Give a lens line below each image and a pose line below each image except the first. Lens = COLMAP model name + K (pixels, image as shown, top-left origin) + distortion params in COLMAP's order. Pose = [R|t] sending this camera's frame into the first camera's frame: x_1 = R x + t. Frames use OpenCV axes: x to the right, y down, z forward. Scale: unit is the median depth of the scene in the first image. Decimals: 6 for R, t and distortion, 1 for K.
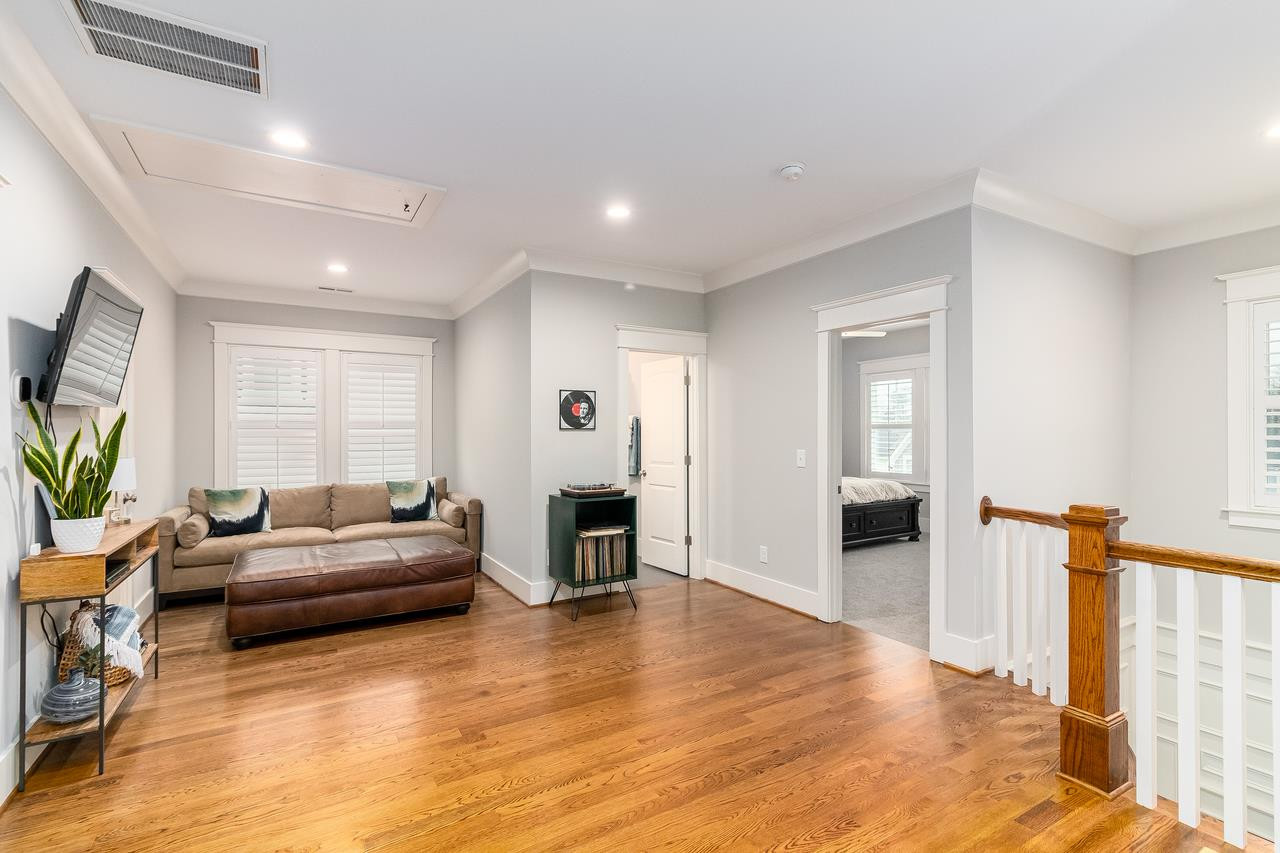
lens RADIAL K [[590.7, 0, 647.1], [0, 590.7, 427.2], [0, 0, 1]] dist [0.001297, 0.000337]
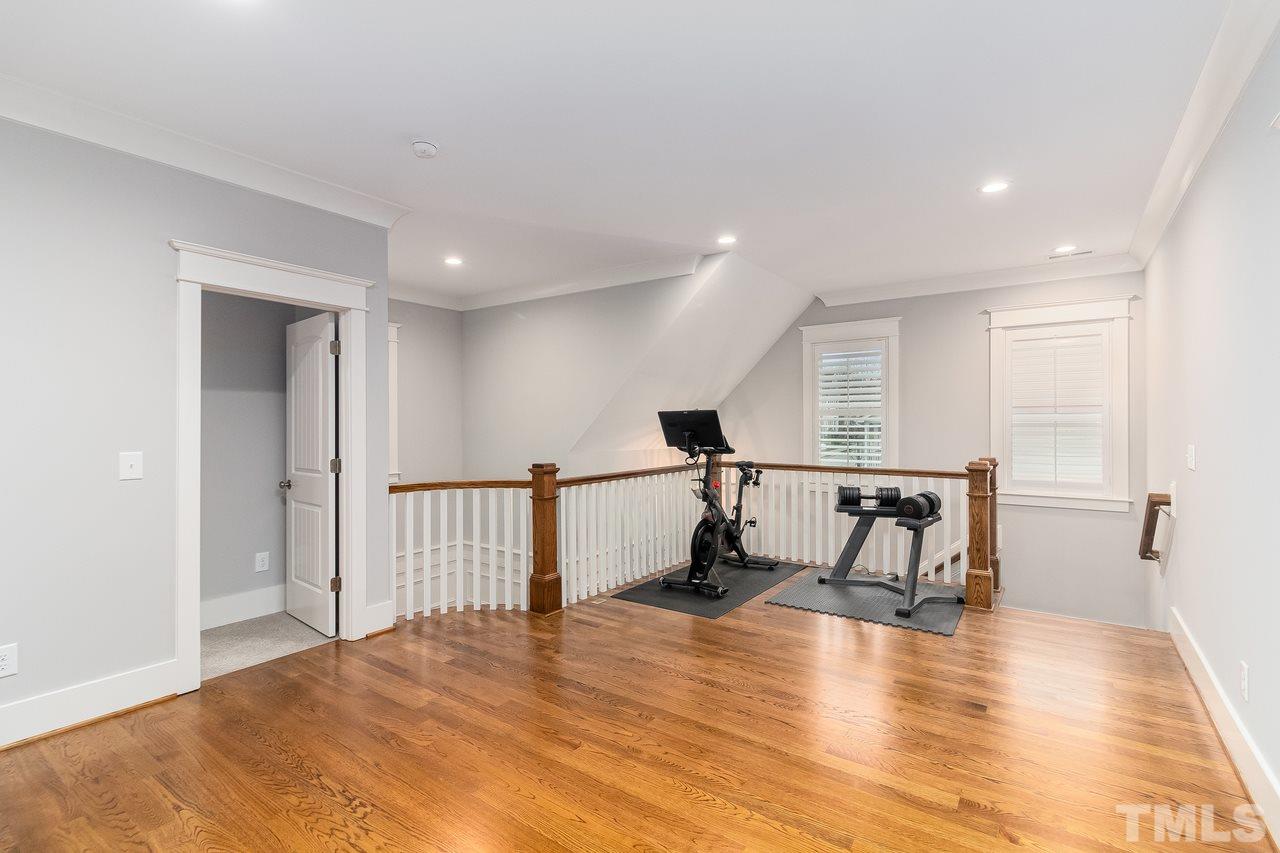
lens RADIAL K [[590.7, 0, 647.1], [0, 590.7, 427.2], [0, 0, 1]] dist [0.001297, 0.000337]
pose [[-0.409471, -0.002399, 0.912320, -0.775652], [-0.004788, 0.999988, 0.000481, 0.012664], [-0.912311, -0.004171, -0.409478, 1.080375]]
